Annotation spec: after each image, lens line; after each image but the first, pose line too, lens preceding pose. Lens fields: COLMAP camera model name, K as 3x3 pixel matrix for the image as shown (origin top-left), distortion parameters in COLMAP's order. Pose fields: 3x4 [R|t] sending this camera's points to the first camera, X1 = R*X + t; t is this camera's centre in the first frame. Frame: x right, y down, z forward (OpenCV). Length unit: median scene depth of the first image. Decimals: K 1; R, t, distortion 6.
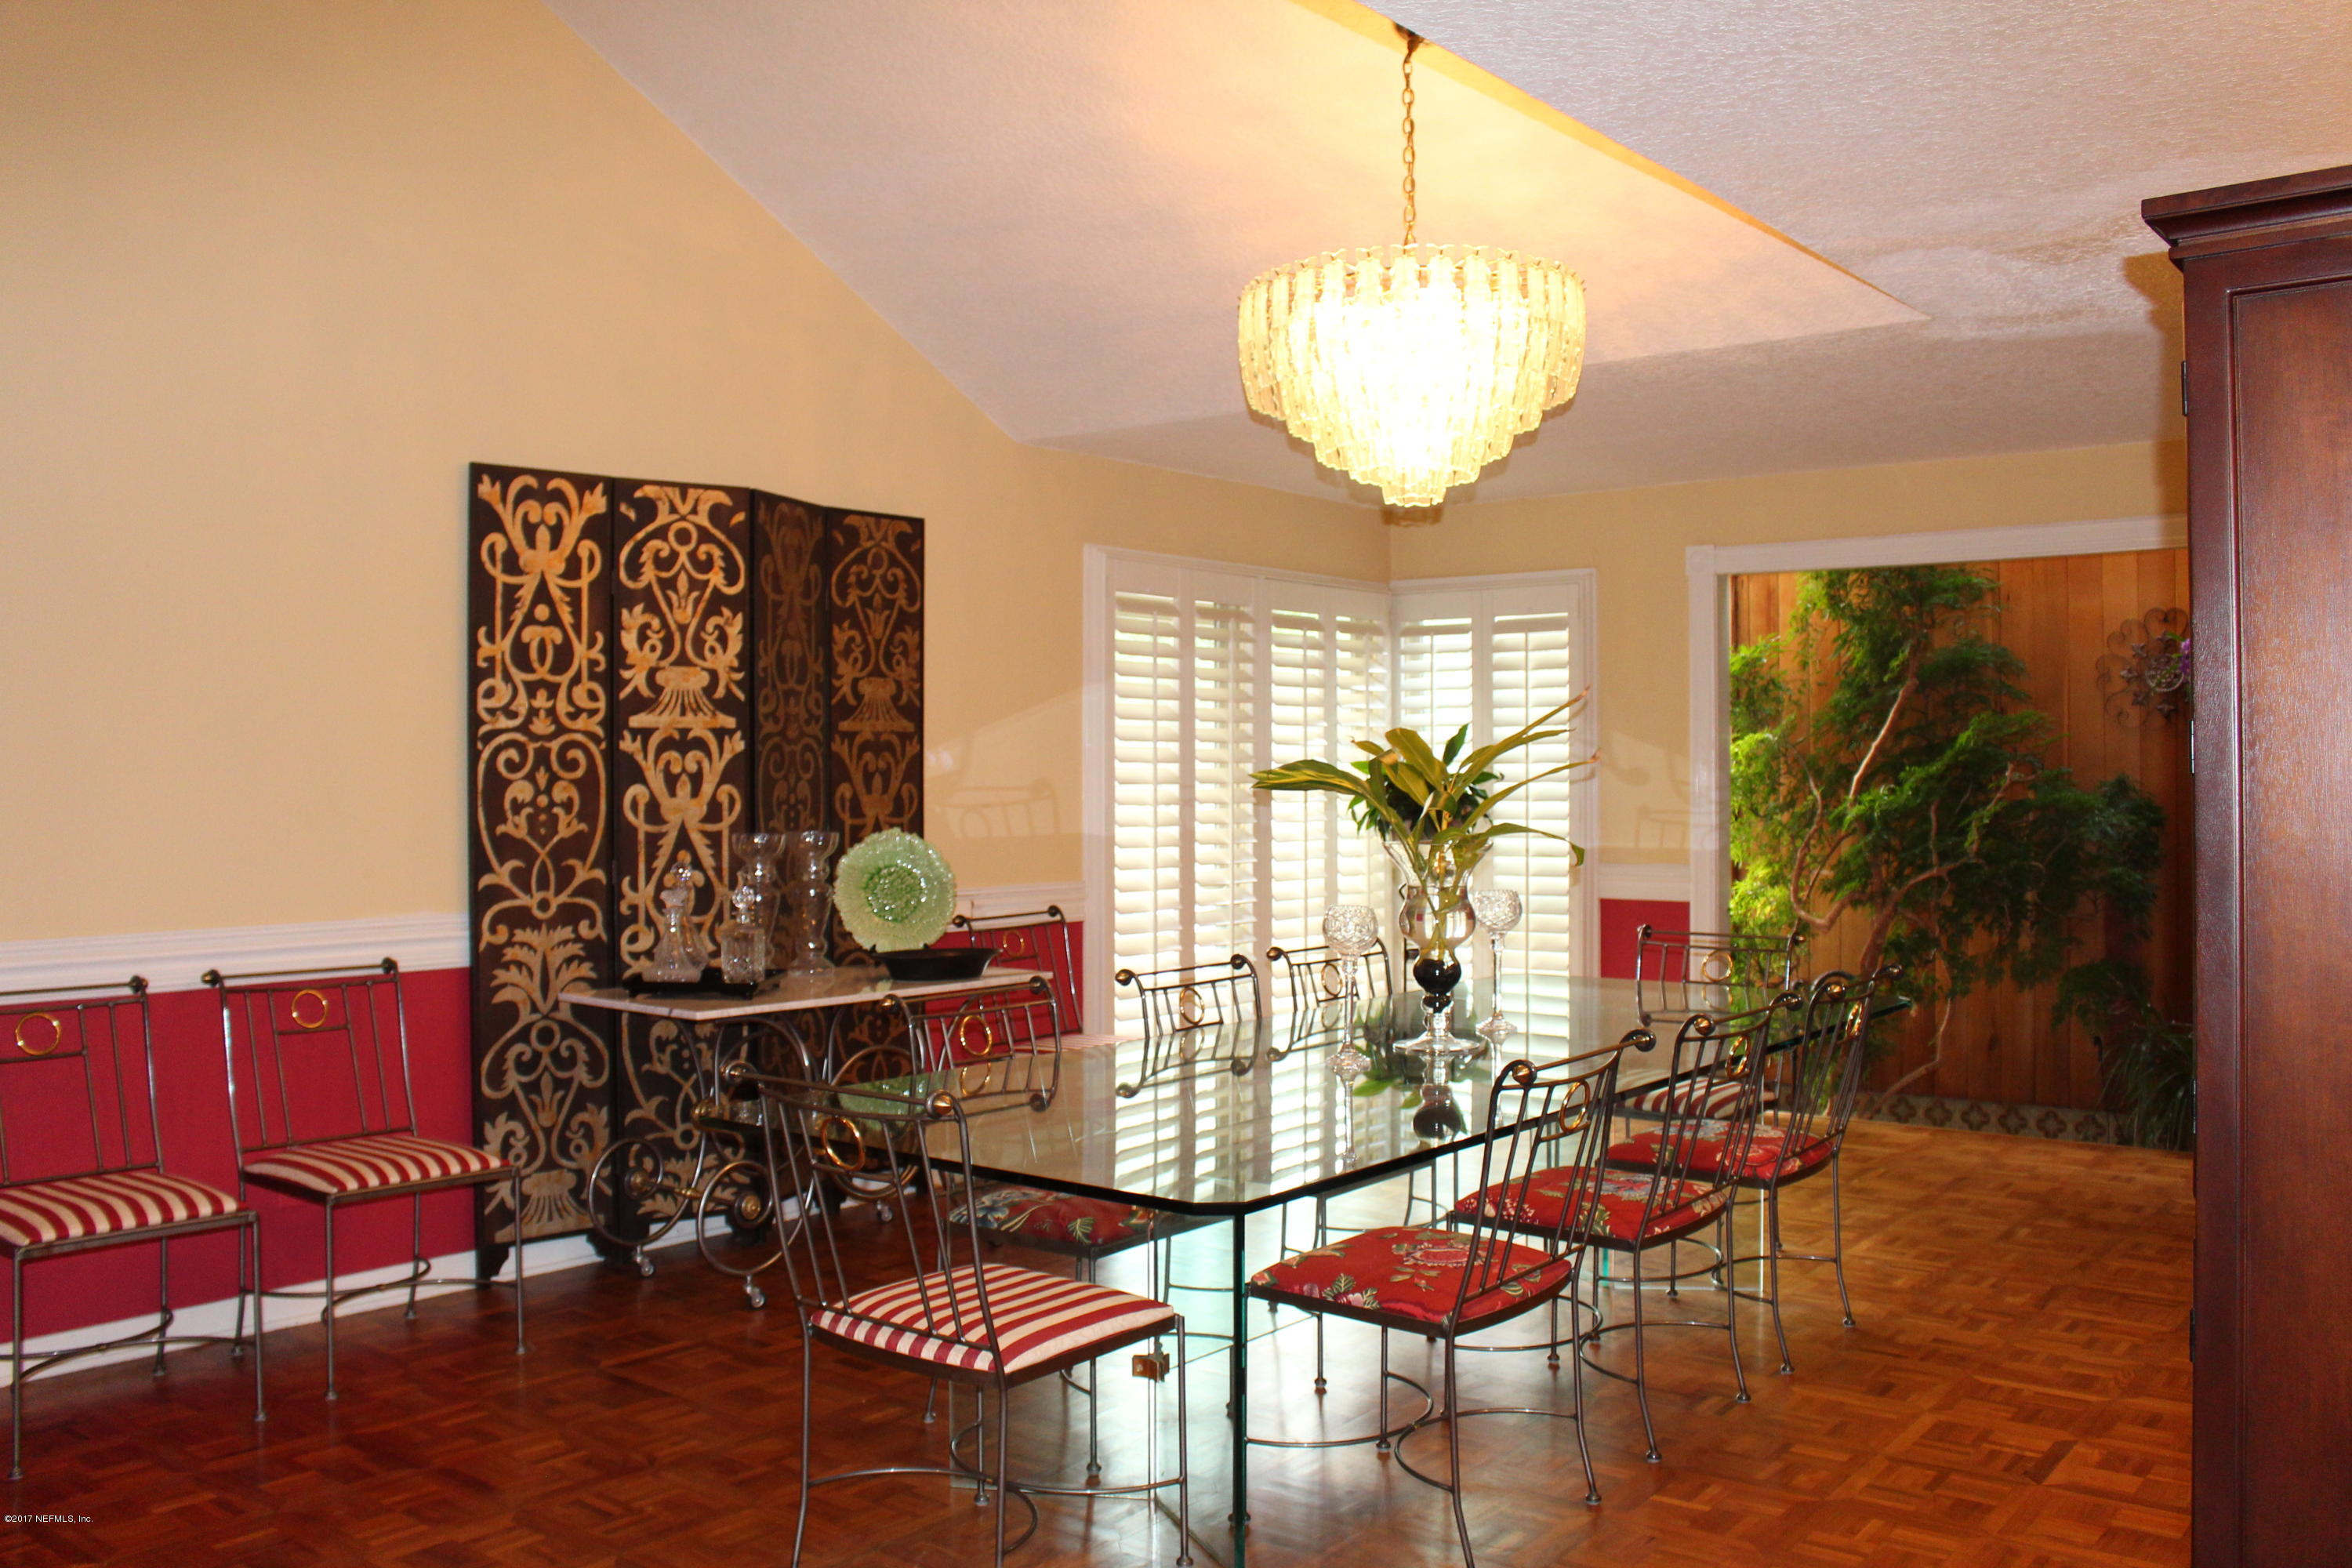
lens RADIAL K [[1963.7, 0, 1190.4], [0, 1963.7, 781.1], [0, 0, 1]] dist [-0.111887, 0.003626]
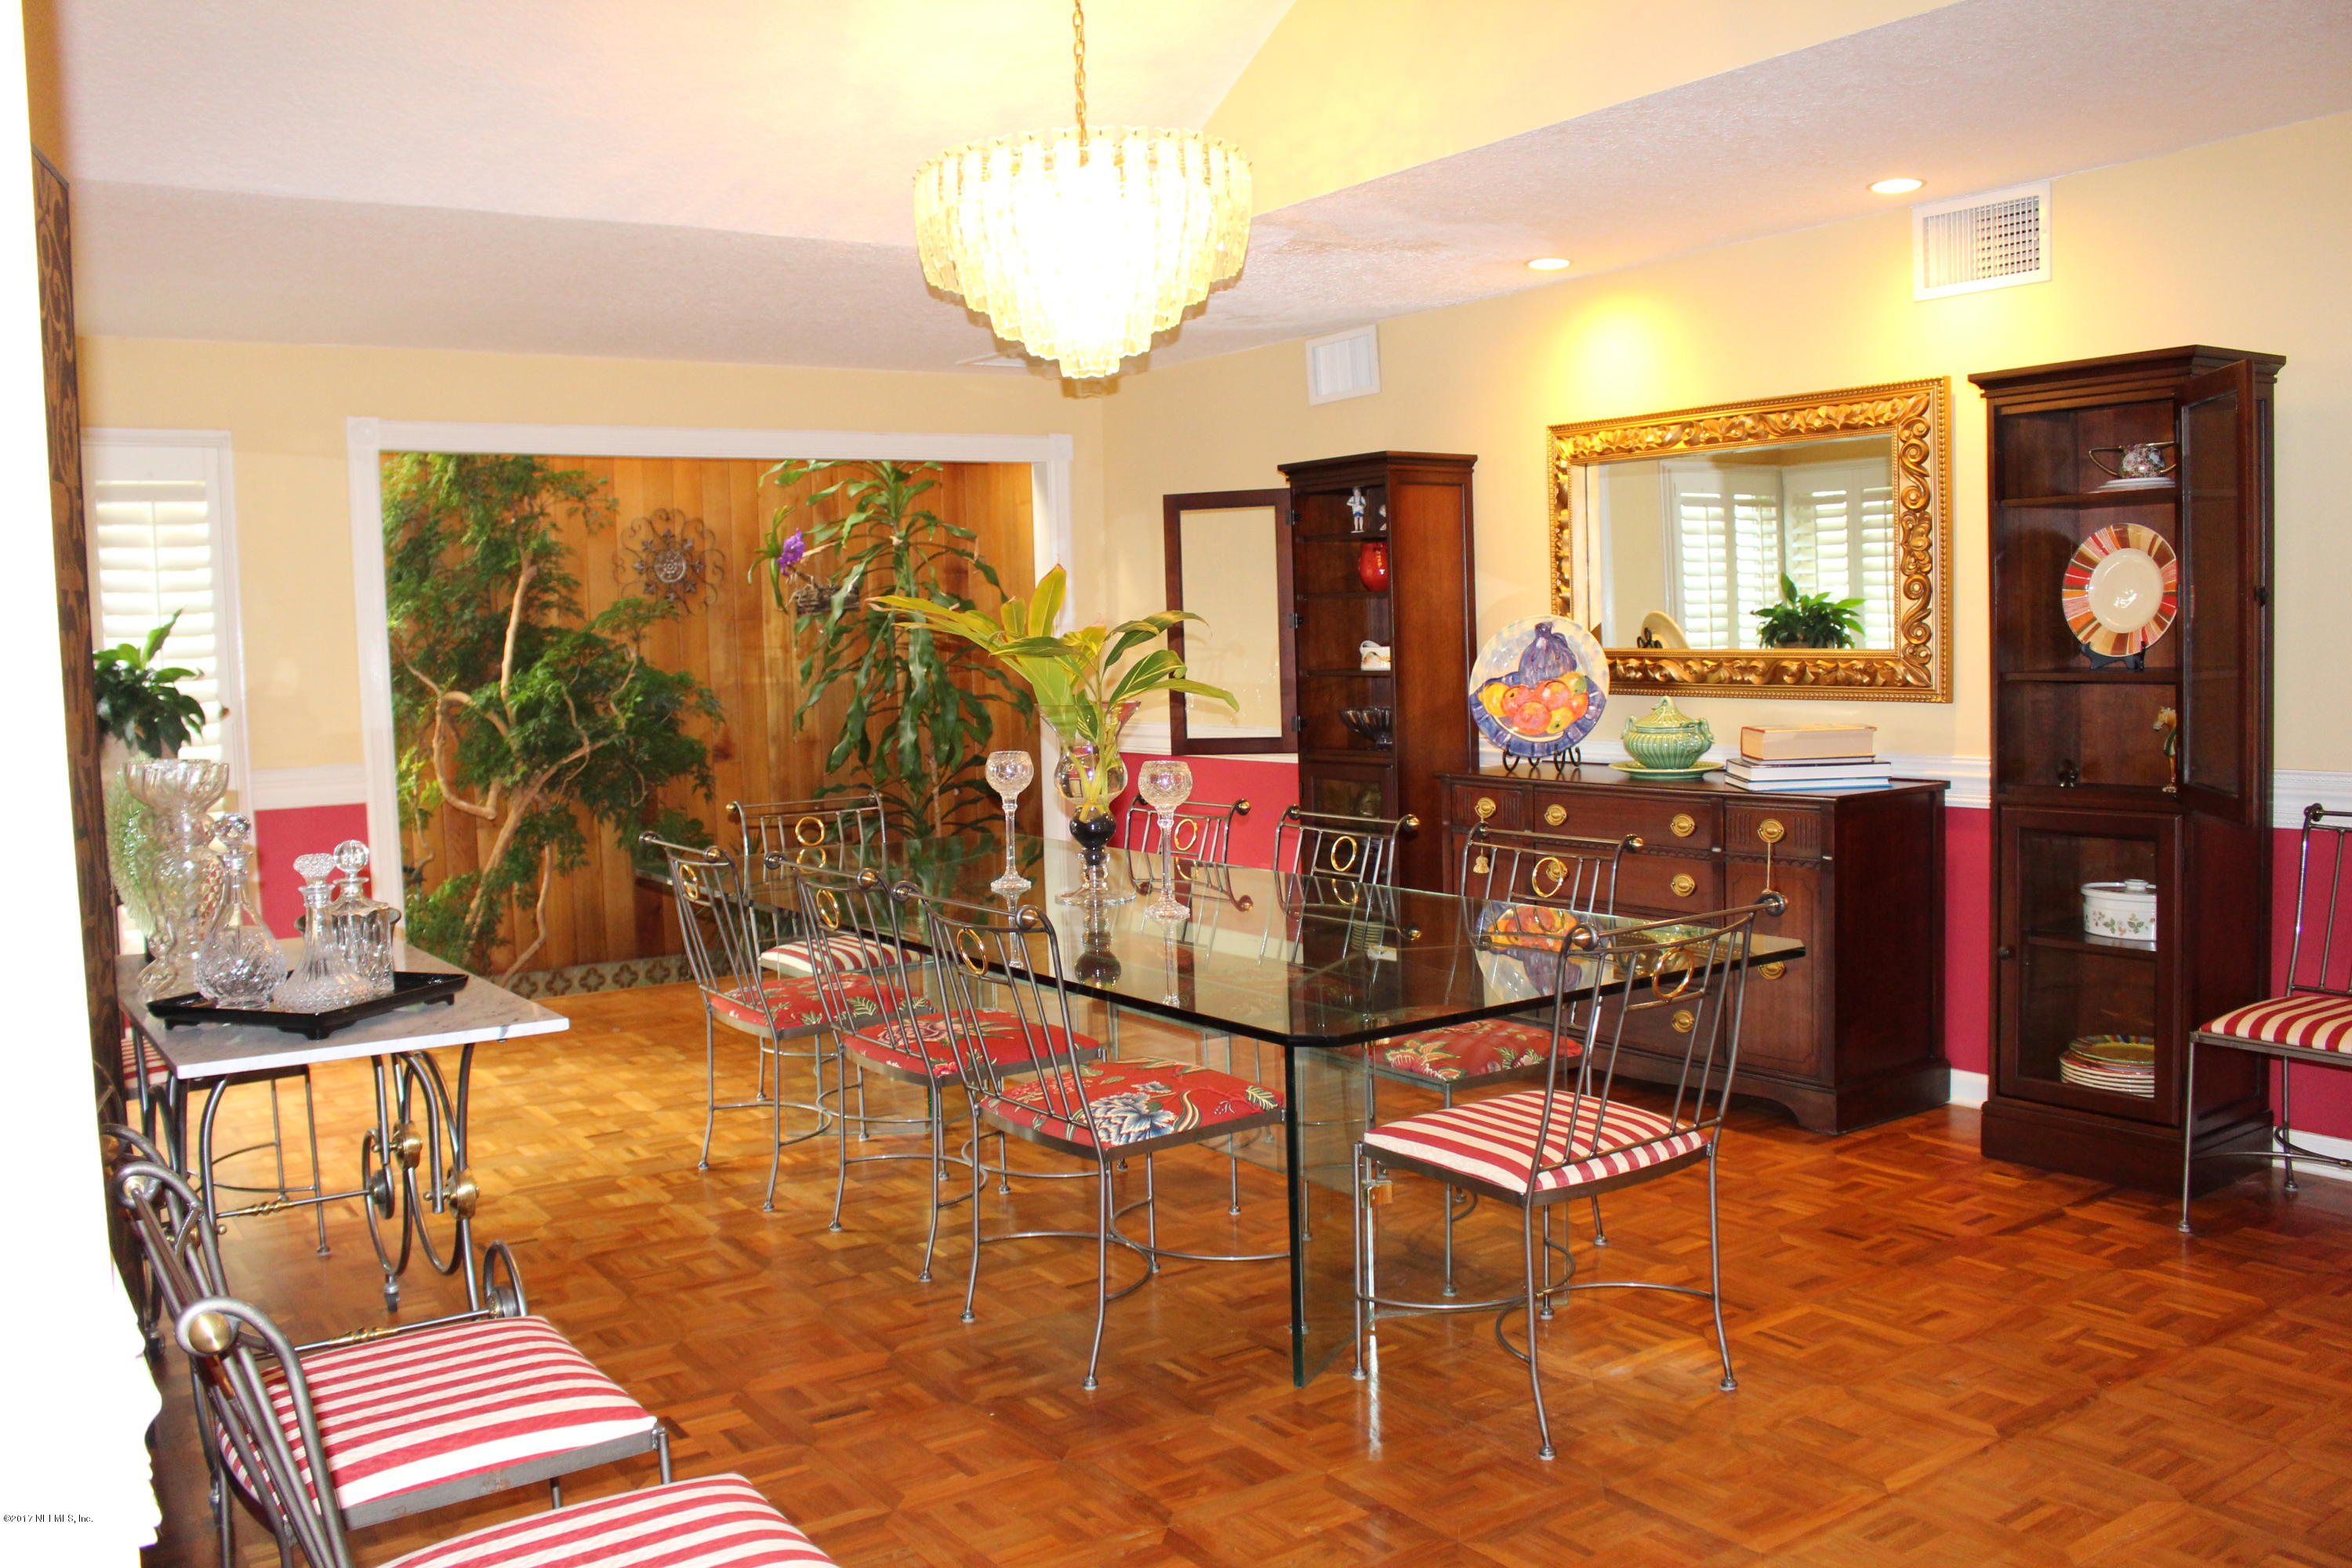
lens RADIAL K [[1963.7, 0, 1190.4], [0, 1963.7, 781.1], [0, 0, 1]] dist [-0.111887, 0.003626]
pose [[0.272134, -0.076289, 0.959230, -0.523172], [0.038128, 0.996924, 0.068469, 0.004025], [-0.961504, 0.017941, 0.274206, 0.376906]]
